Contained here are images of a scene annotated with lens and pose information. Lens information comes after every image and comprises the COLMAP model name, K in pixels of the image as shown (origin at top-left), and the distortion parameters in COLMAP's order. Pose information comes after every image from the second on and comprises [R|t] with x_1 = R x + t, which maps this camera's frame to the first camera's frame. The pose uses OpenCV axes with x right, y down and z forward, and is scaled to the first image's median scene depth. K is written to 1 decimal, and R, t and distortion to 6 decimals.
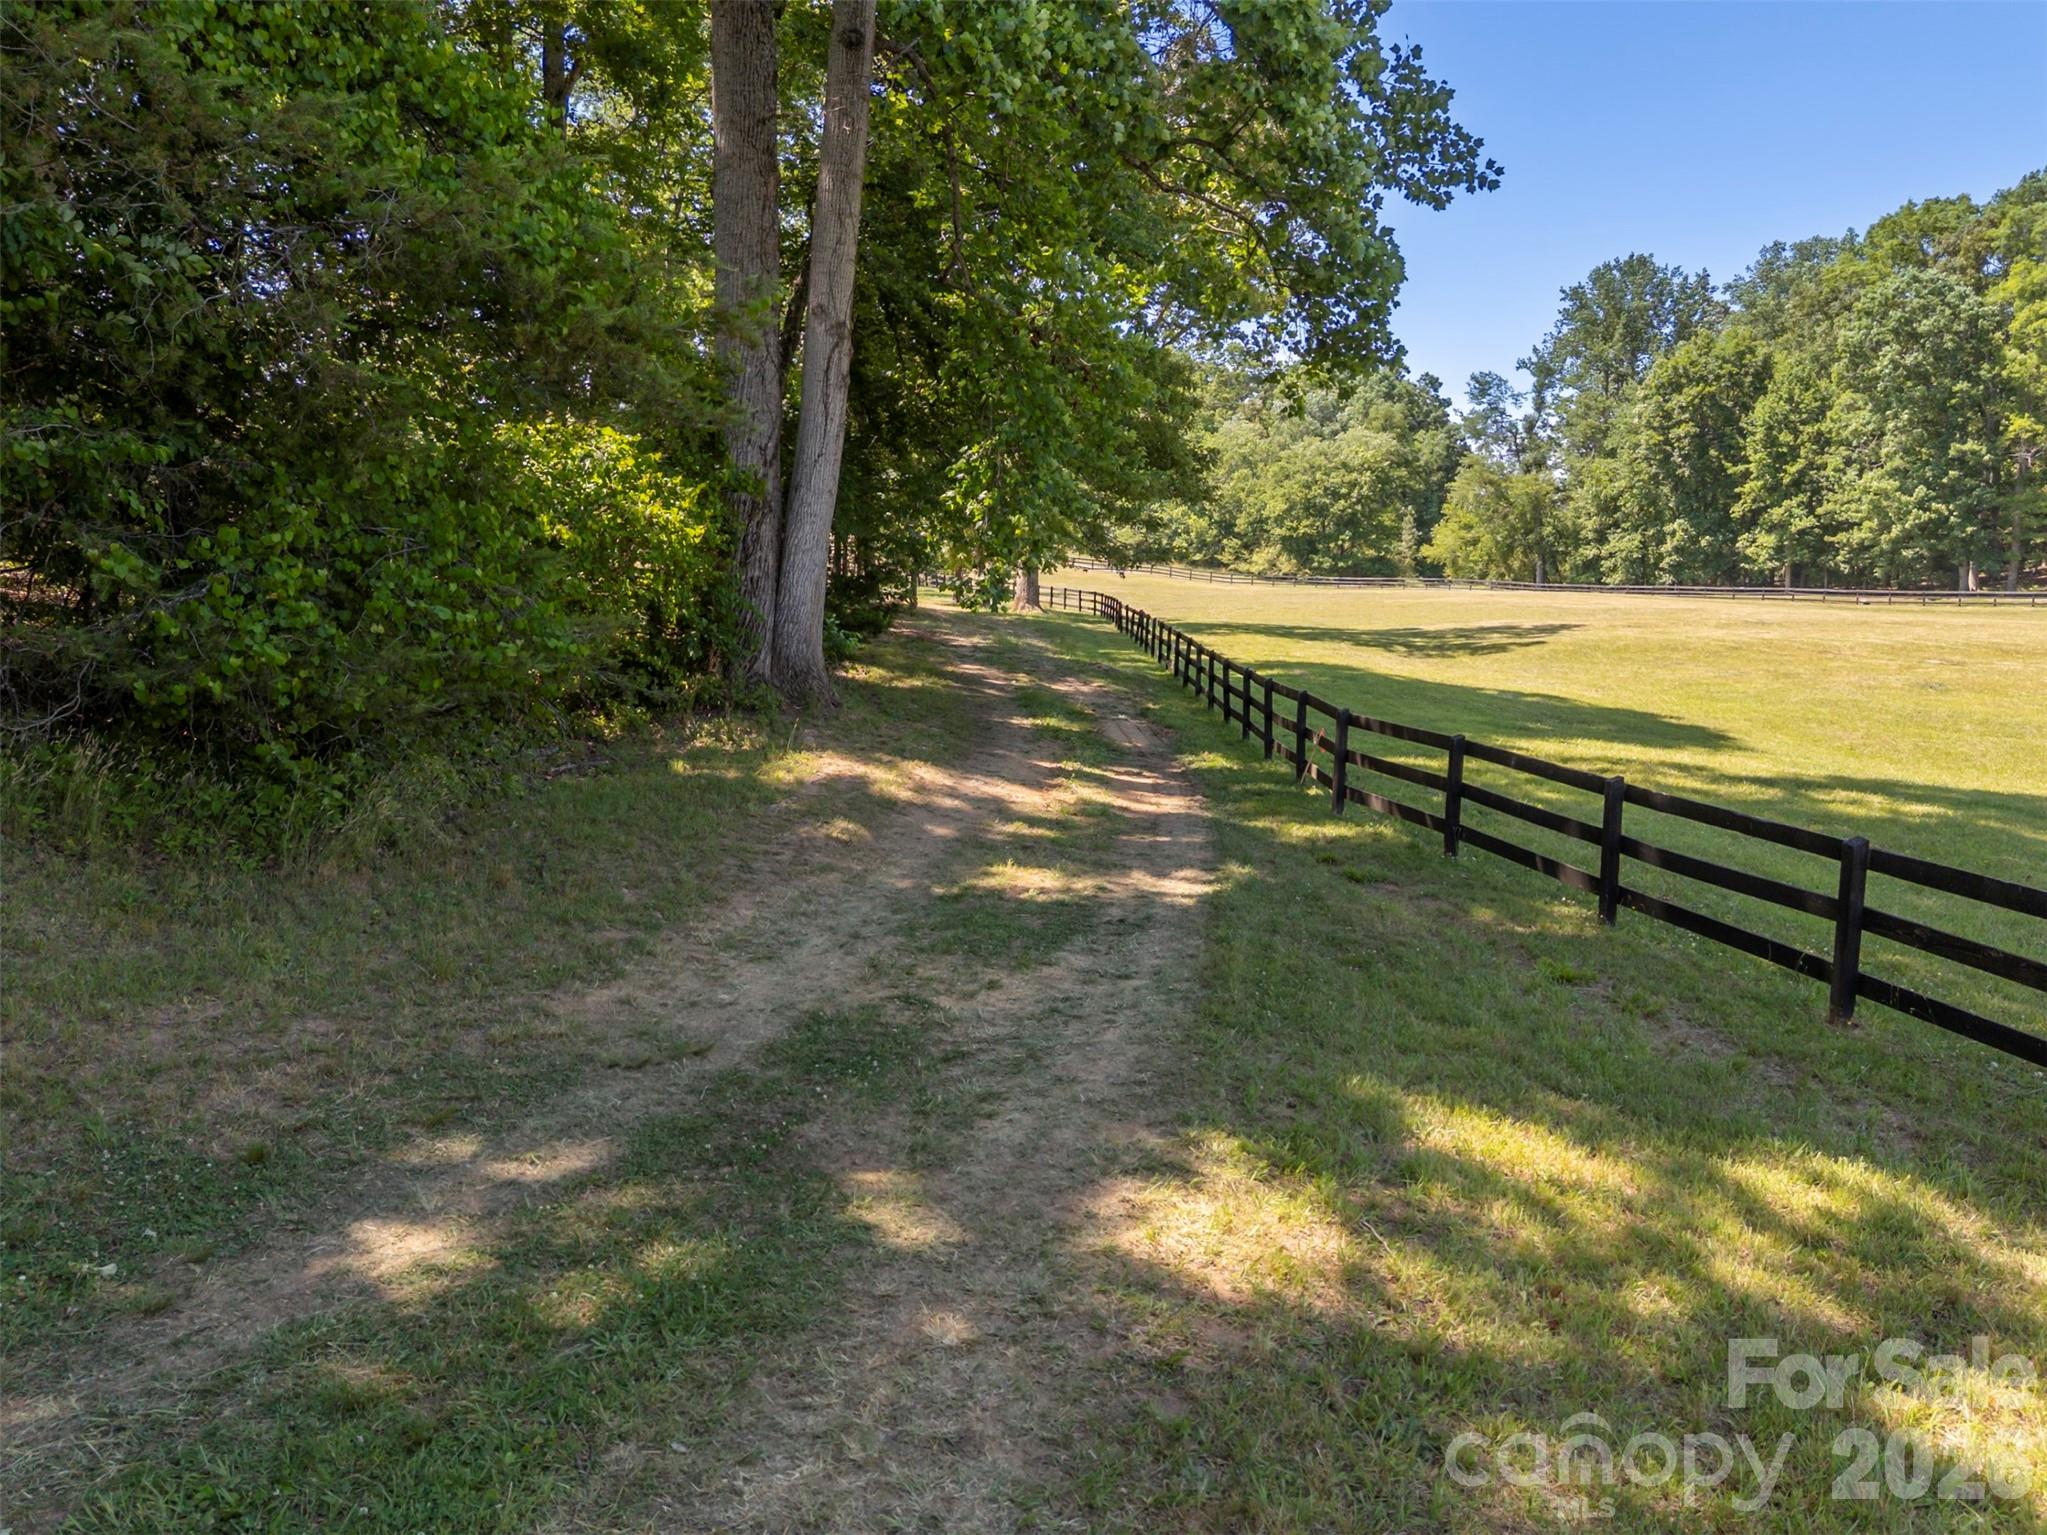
lens RADIAL K [[1478.9, 0, 1027.2], [0, 1478.9, 762.9], [0, 0, 1]] dist [0.090431, -0.105639]
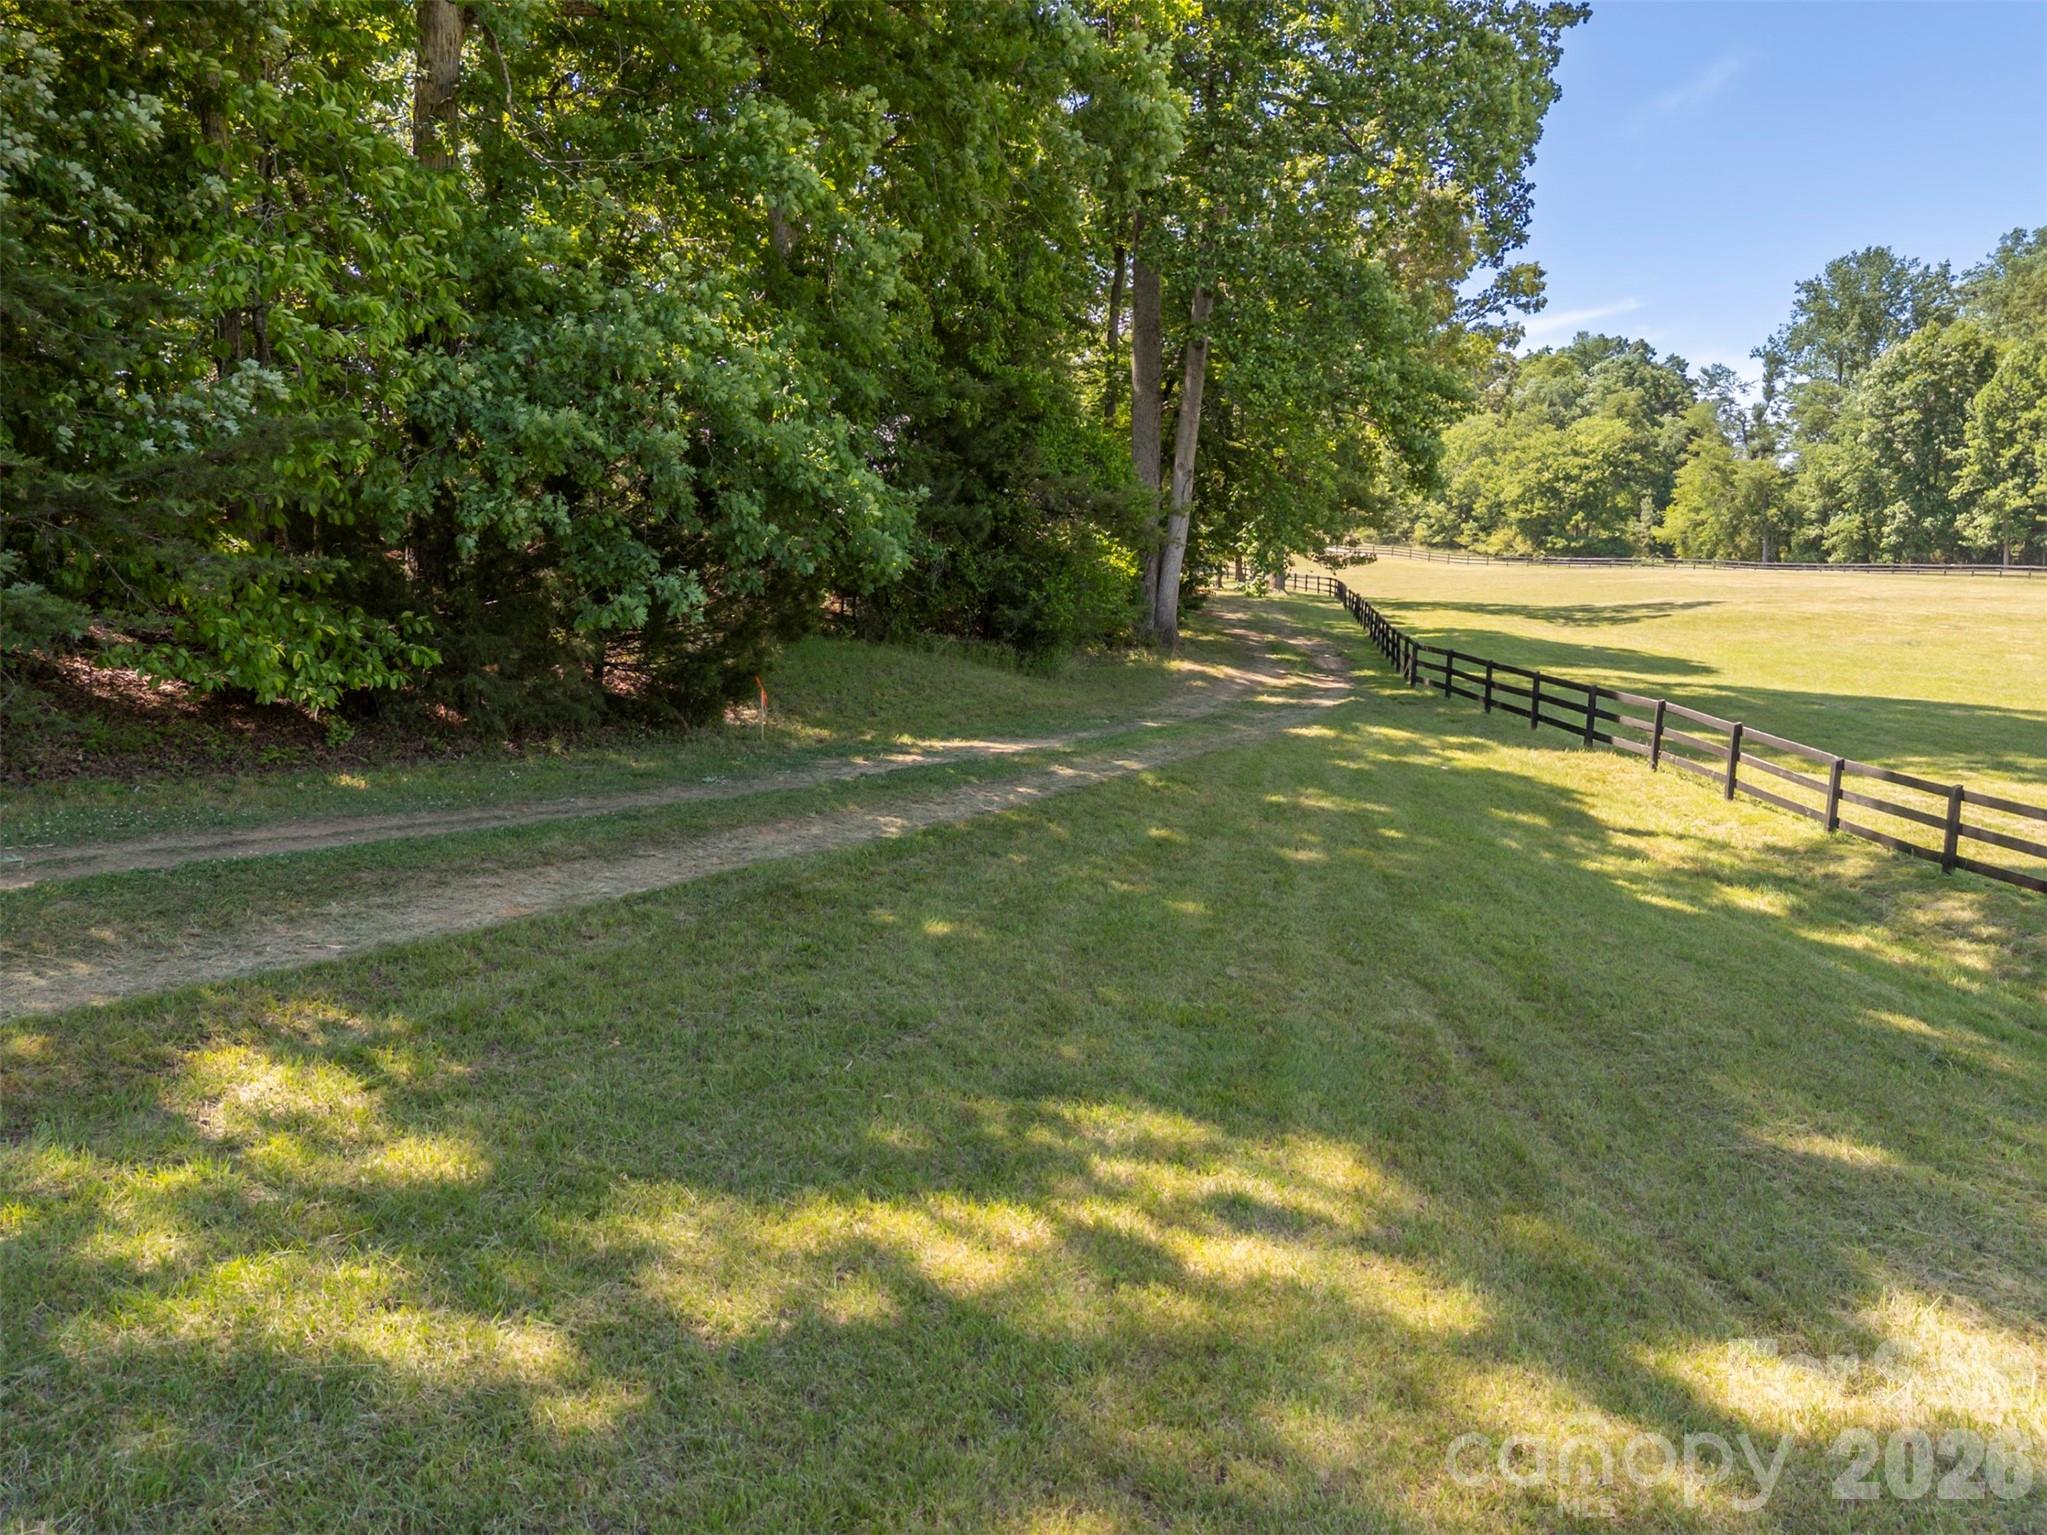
lens RADIAL K [[1478.9, 0, 1027.2], [0, 1478.9, 762.9], [0, 0, 1]] dist [0.090431, -0.105639]
pose [[0.986468, 0.012090, -0.163505, 0.000264], [-0.009856, 0.999847, 0.014468, 0.014202], [0.163655, -0.012660, 0.986436, -0.156936]]
